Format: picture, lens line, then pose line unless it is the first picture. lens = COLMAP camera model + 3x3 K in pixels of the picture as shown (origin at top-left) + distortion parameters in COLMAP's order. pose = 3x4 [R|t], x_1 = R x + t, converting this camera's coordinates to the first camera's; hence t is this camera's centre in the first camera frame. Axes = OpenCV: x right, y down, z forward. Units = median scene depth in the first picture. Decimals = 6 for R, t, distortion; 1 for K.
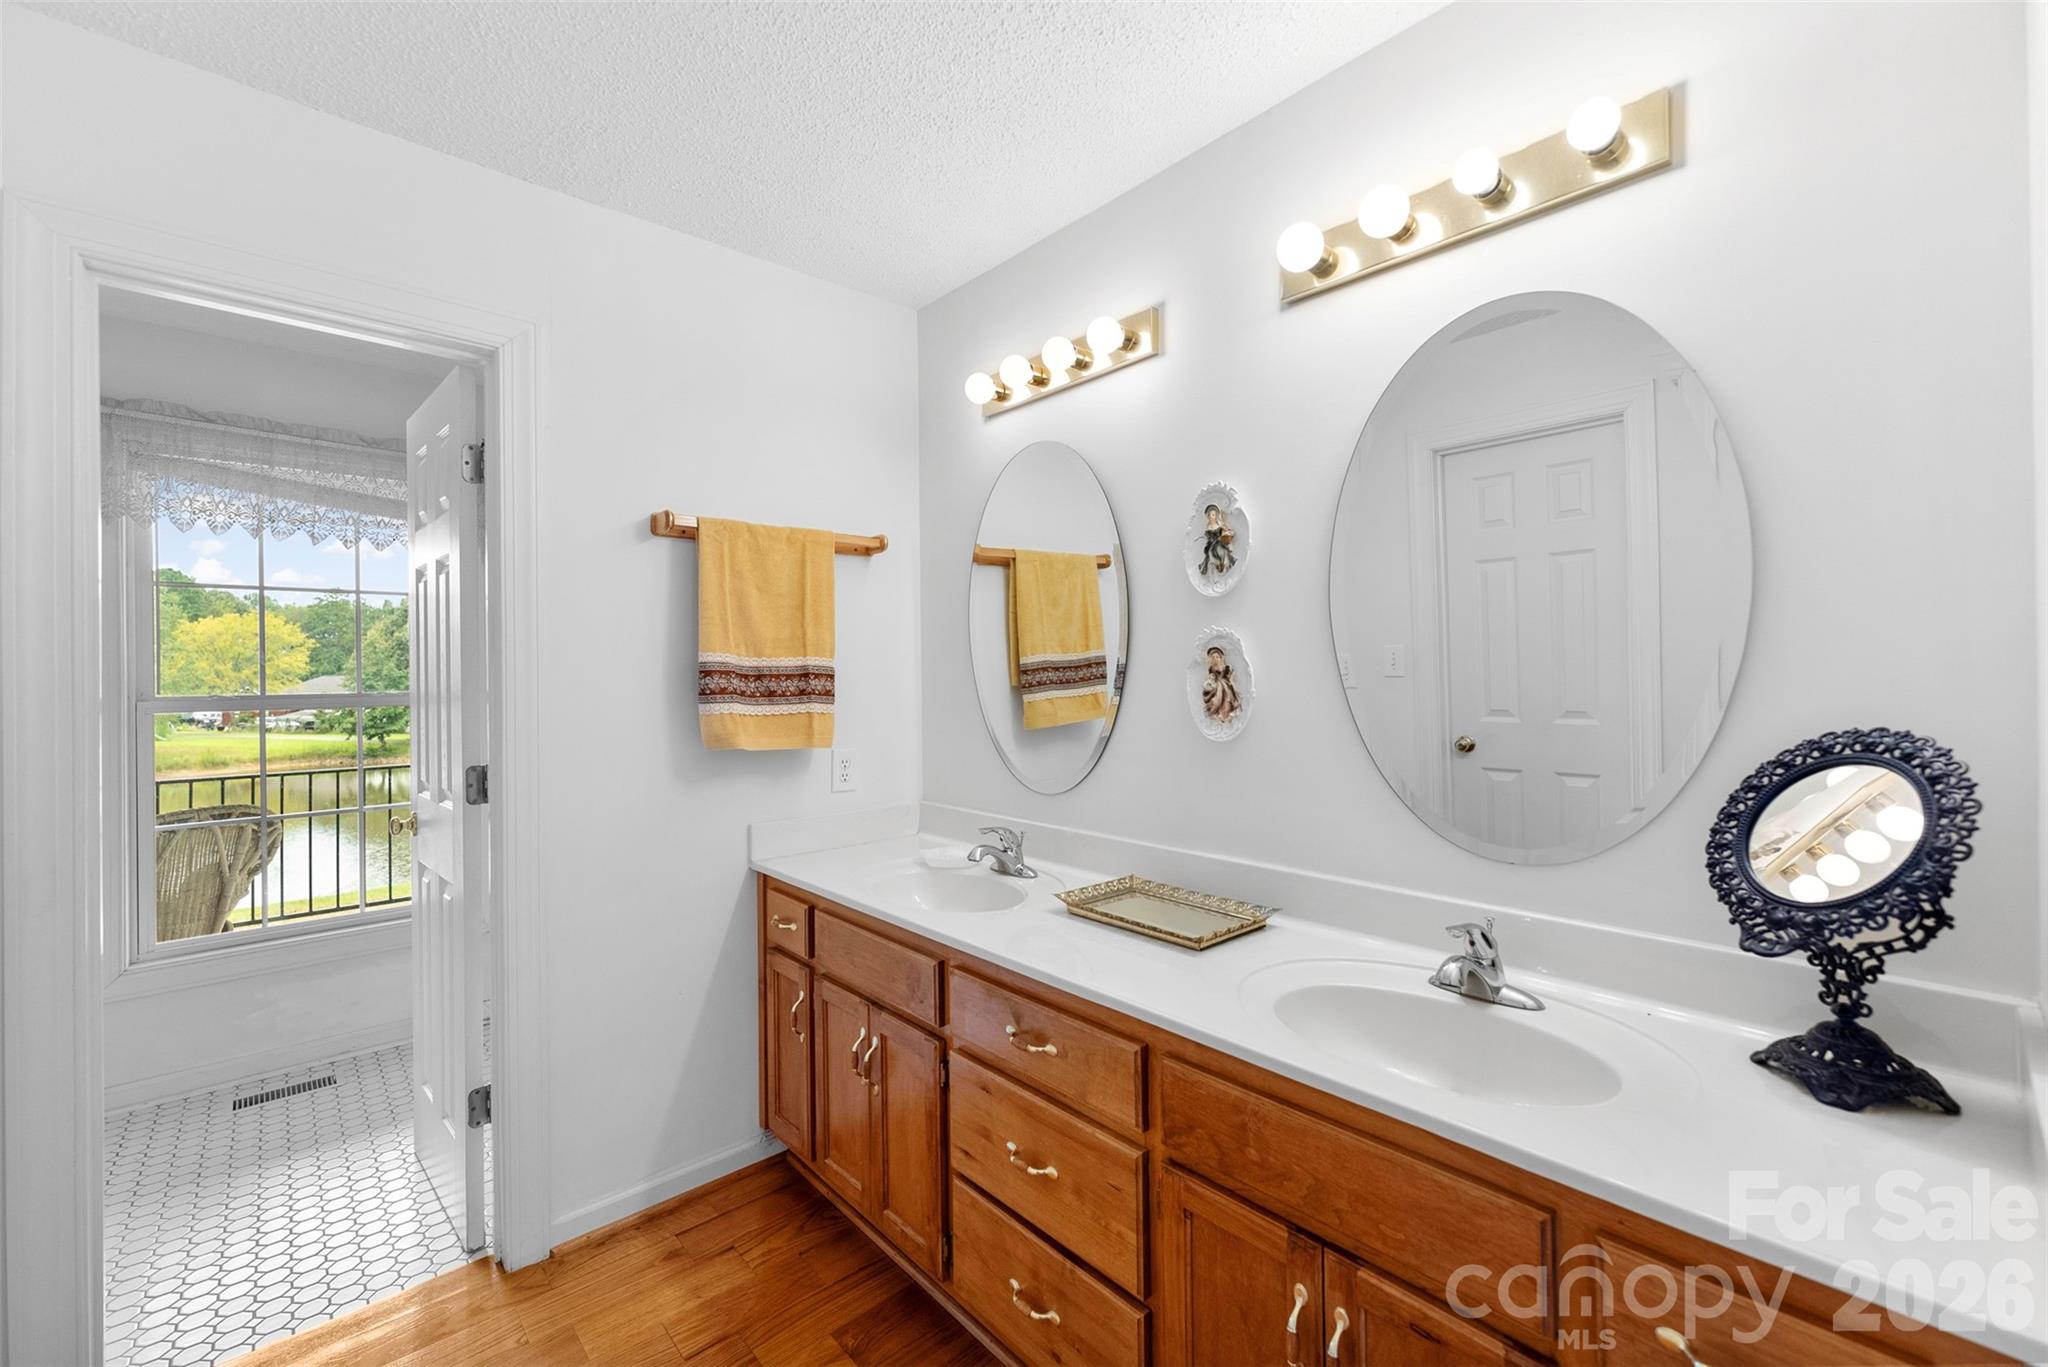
lens RADIAL K [[831.8, 0, 1024.0], [0, 831.8, 683.5], [0, 0, 1]] dist [0.002423, 0.000255]
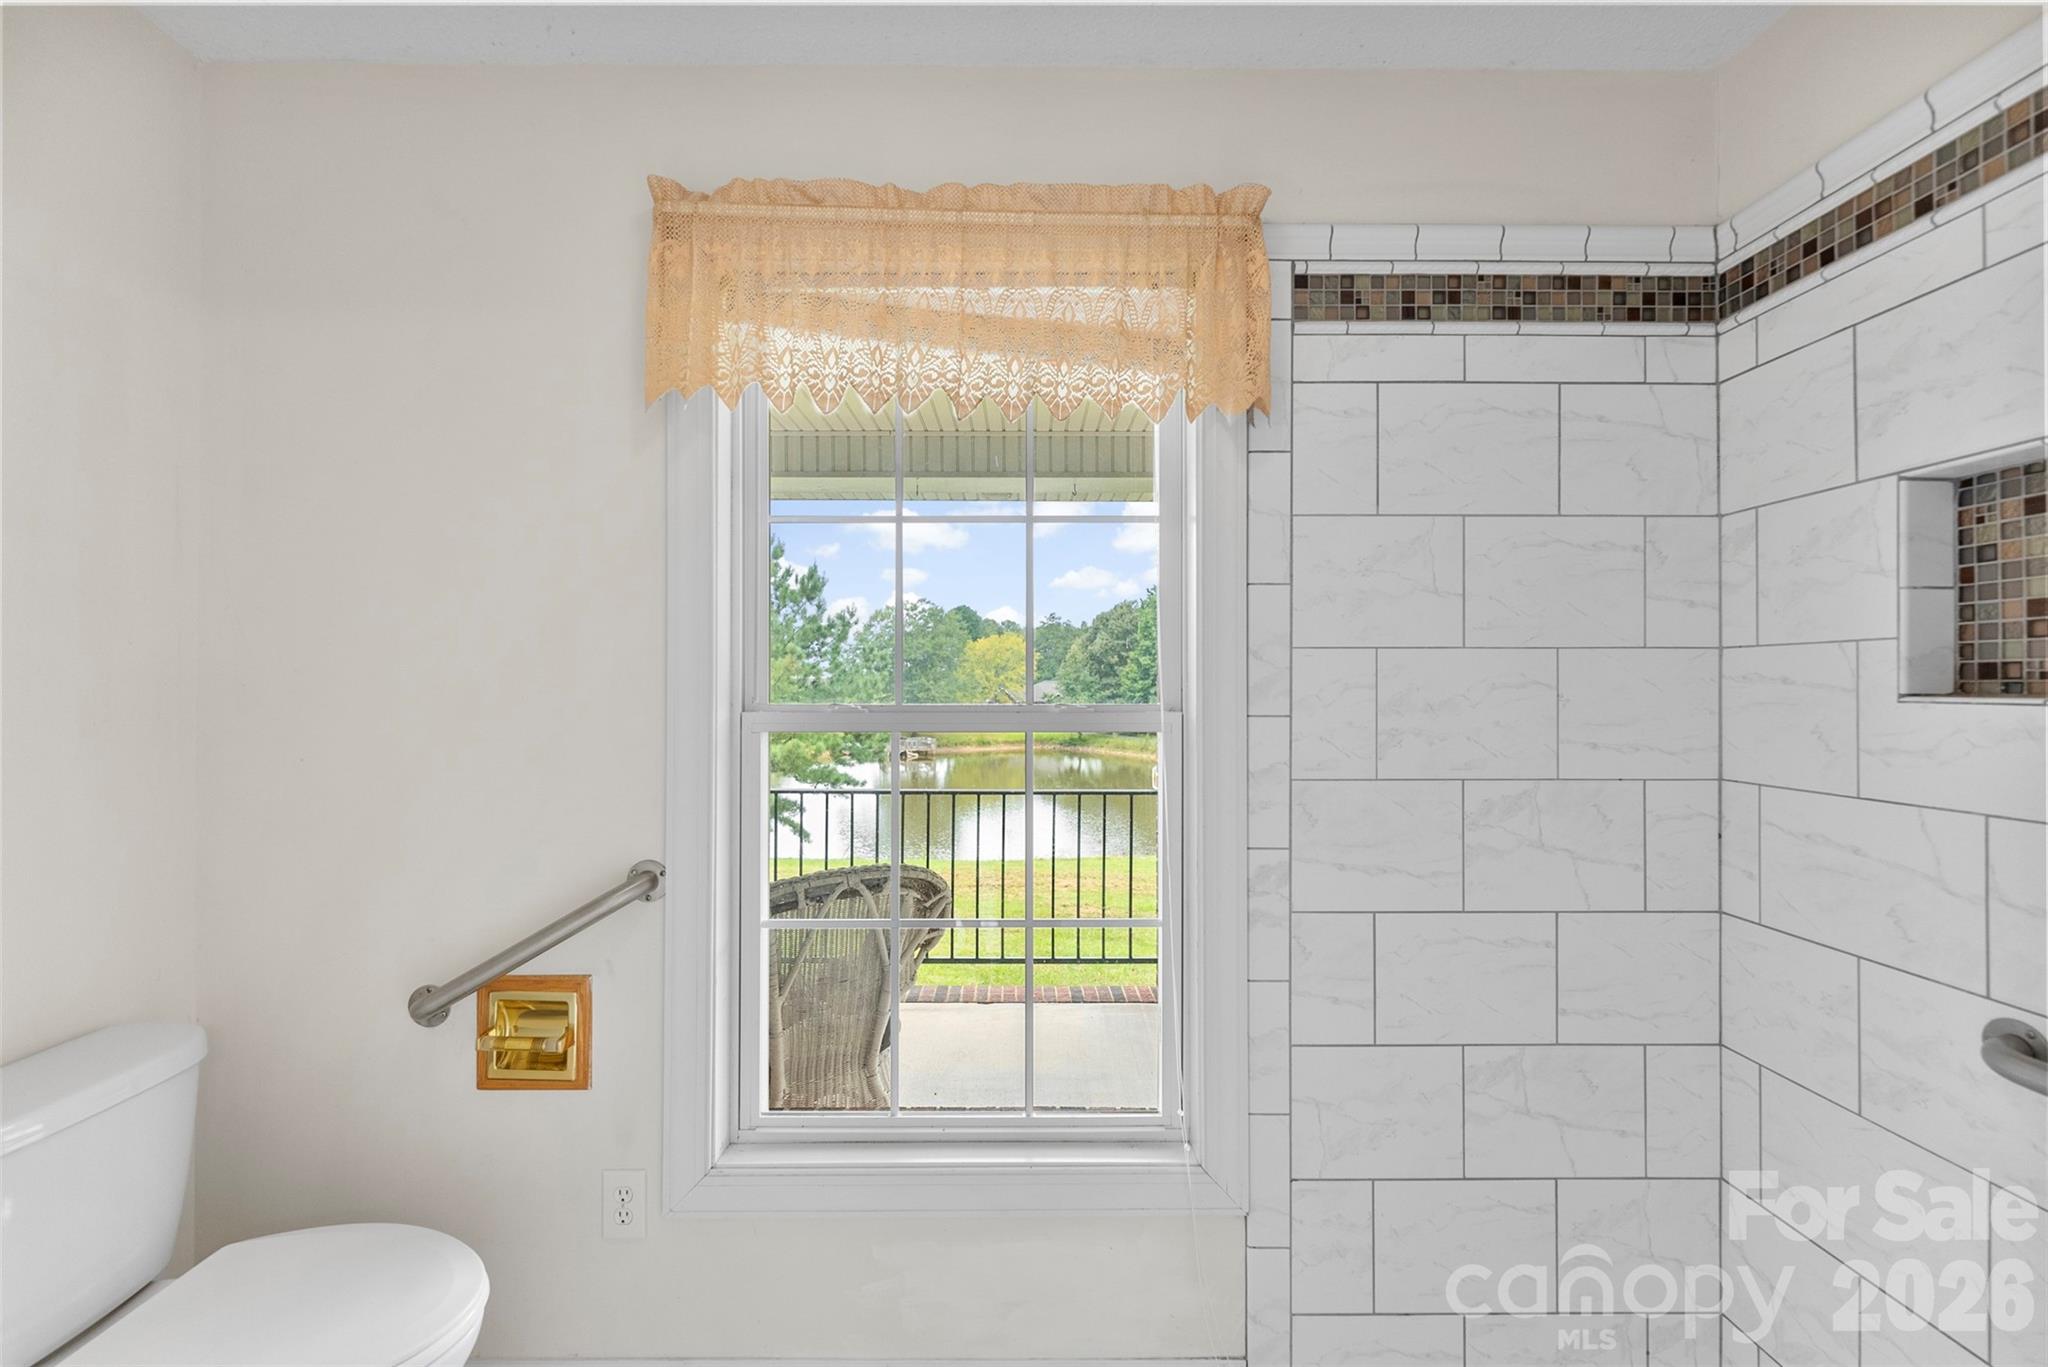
lens RADIAL K [[827.1, 0, 1012.9], [0, 827.1, 658.1], [0, 0, 1]] dist [0.000020, -0.000134]
pose [[0.740284, -0.011152, -0.672202, -0.480280], [-0.015284, 0.999325, -0.033411, -0.001014], [0.672121, 0.035008, 0.739614, 0.643612]]
